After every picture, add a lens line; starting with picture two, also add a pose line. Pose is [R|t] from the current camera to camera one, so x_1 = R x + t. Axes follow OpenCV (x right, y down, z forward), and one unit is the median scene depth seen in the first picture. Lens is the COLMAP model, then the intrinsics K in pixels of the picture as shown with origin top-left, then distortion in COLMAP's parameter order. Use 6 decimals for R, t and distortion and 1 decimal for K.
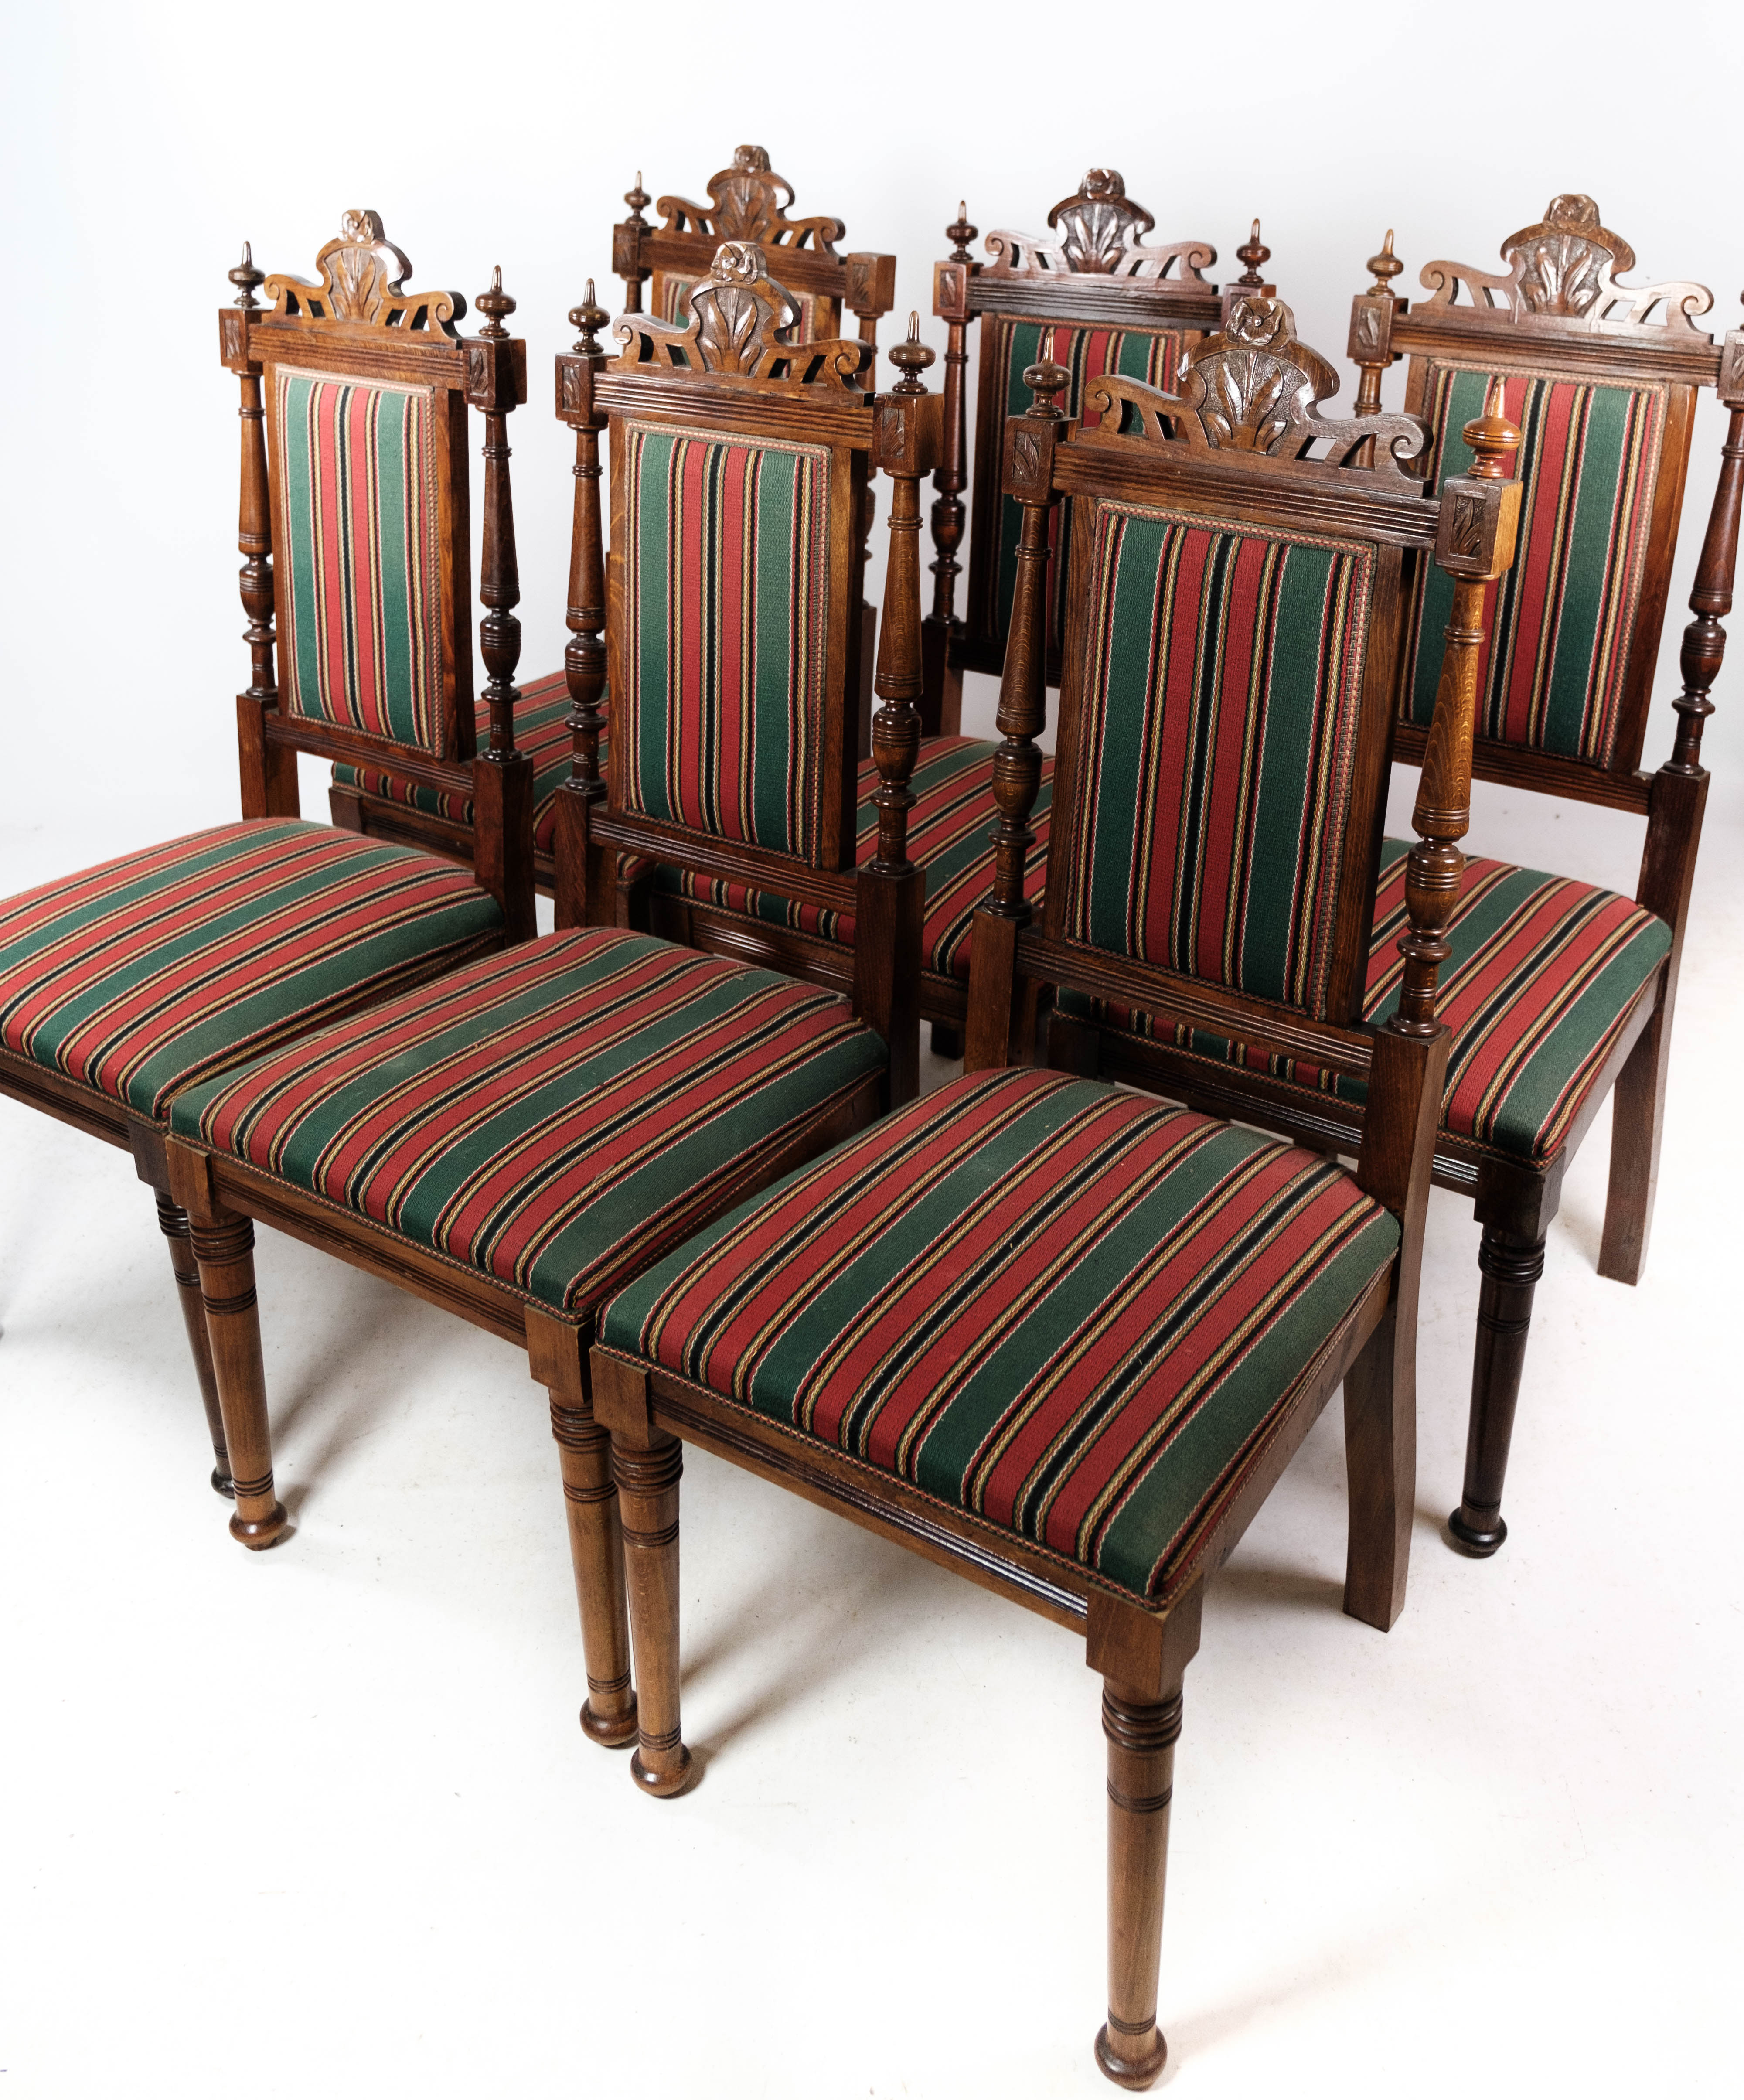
lens RADIAL K [[2255.9, 0, 963.9], [0, 2255.9, 712.4], [0, 0, 1]] dist [-0.005815, 0.000000]
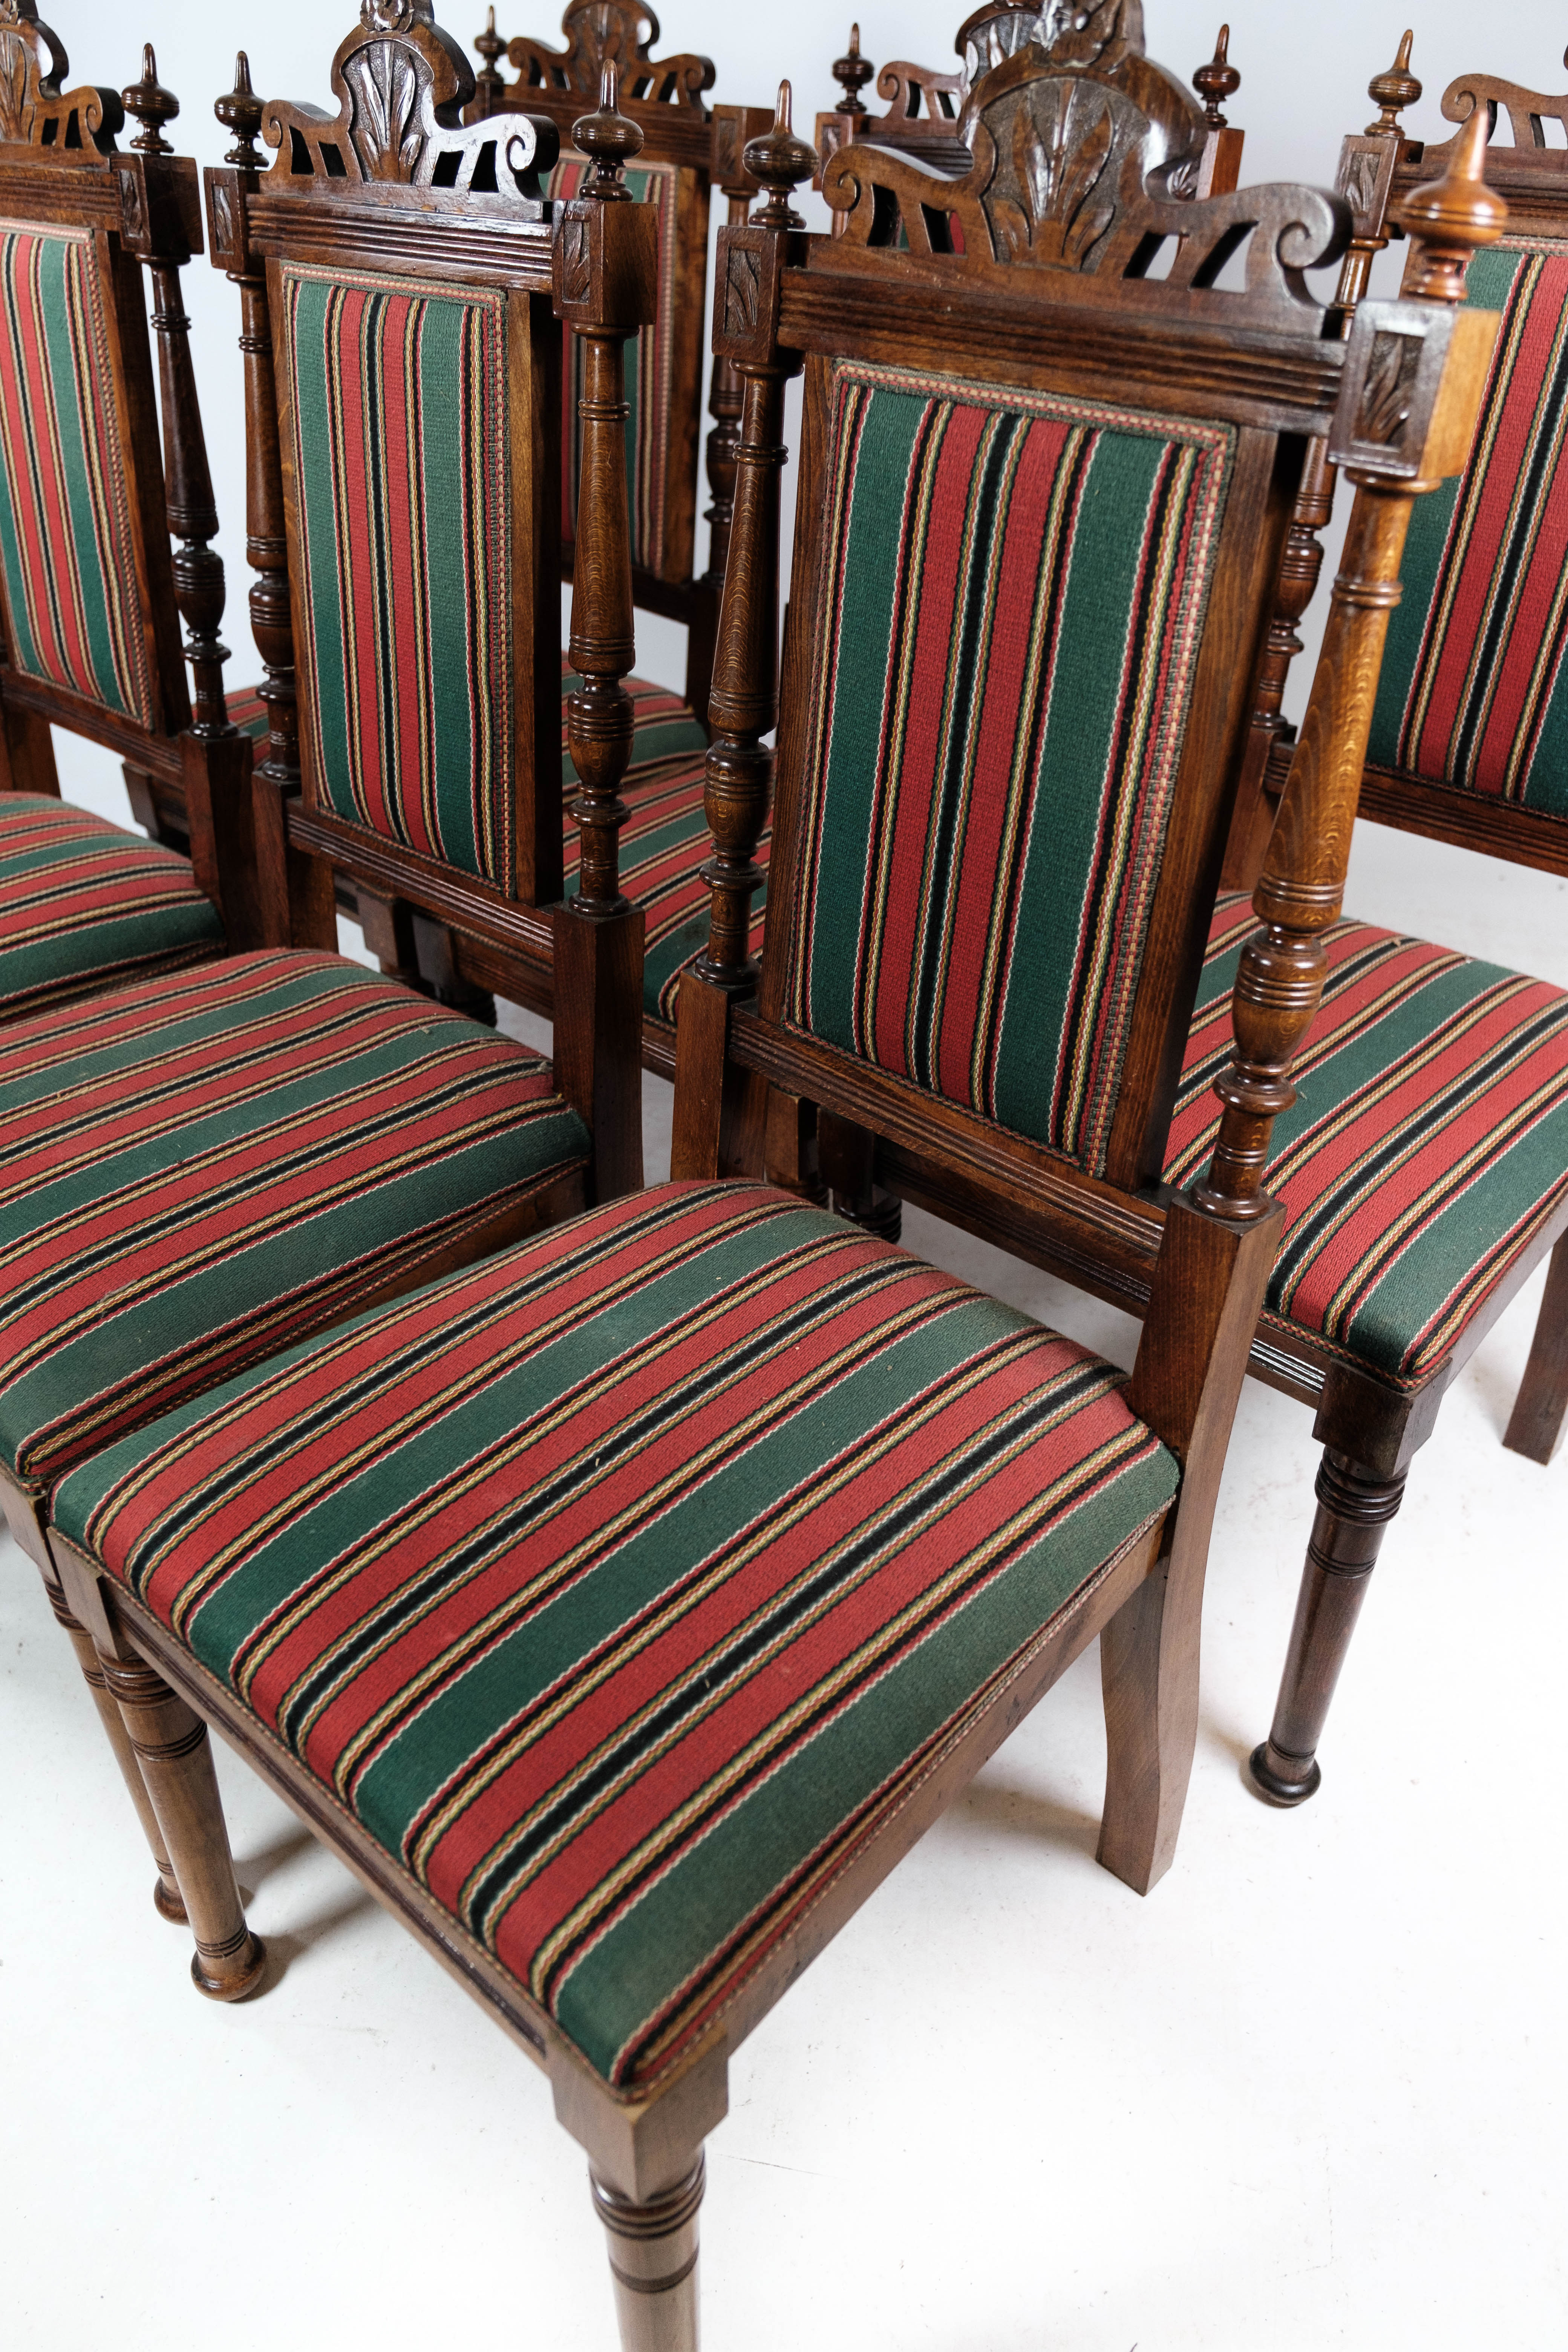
lens RADIAL K [[1895.4, 0, 788.1], [0, 1895.4, 1208.1], [0, 0, 1]] dist [-0.006243, 0.002078]
pose [[0.987867, 0.091281, -0.125643, 0.125085], [-0.058613, 0.968338, 0.242665, 0.009307], [0.143815, -0.232356, 0.961940, 0.384022]]
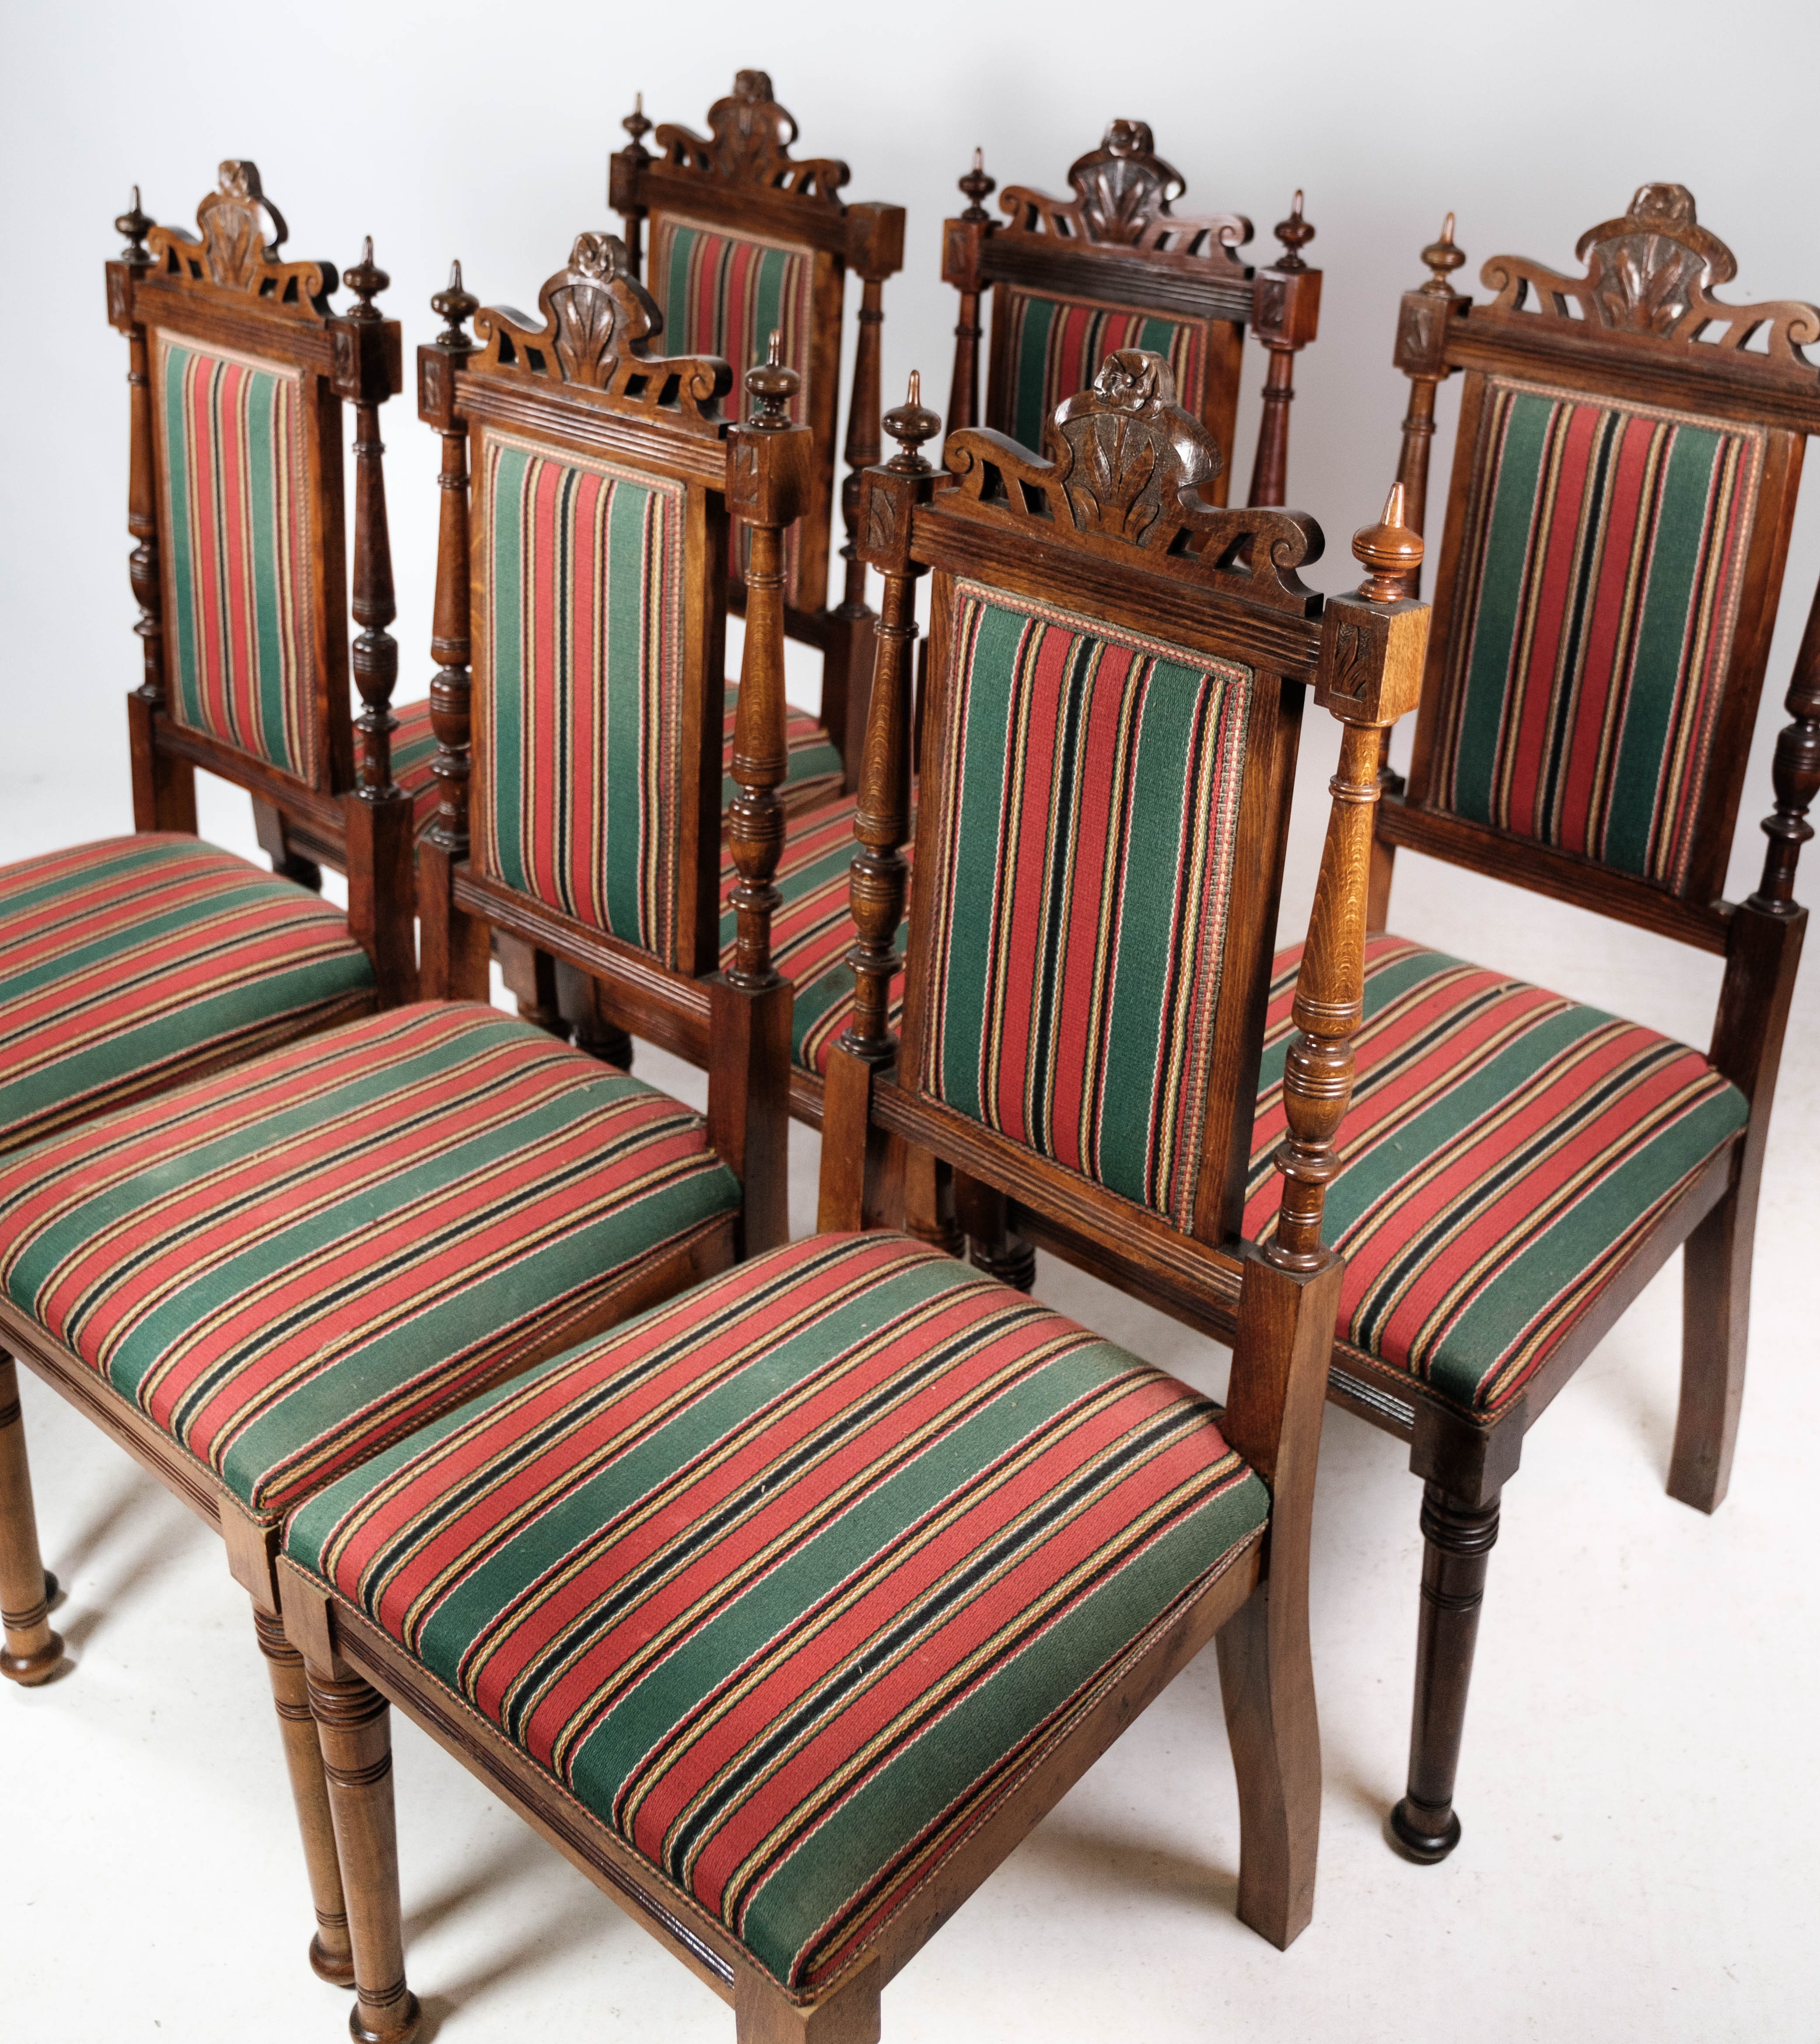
lens RADIAL K [[2536.4, 0, 925.2], [0, 2536.4, 665.0], [0, 0, 1]] dist [-0.005829, 0.000000]
pose [[0.988225, 0.053420, -0.143381, 0.167234], [-0.049544, 0.998307, 0.030476, -0.082820], [0.144766, -0.023014, 0.989198, 0.077558]]
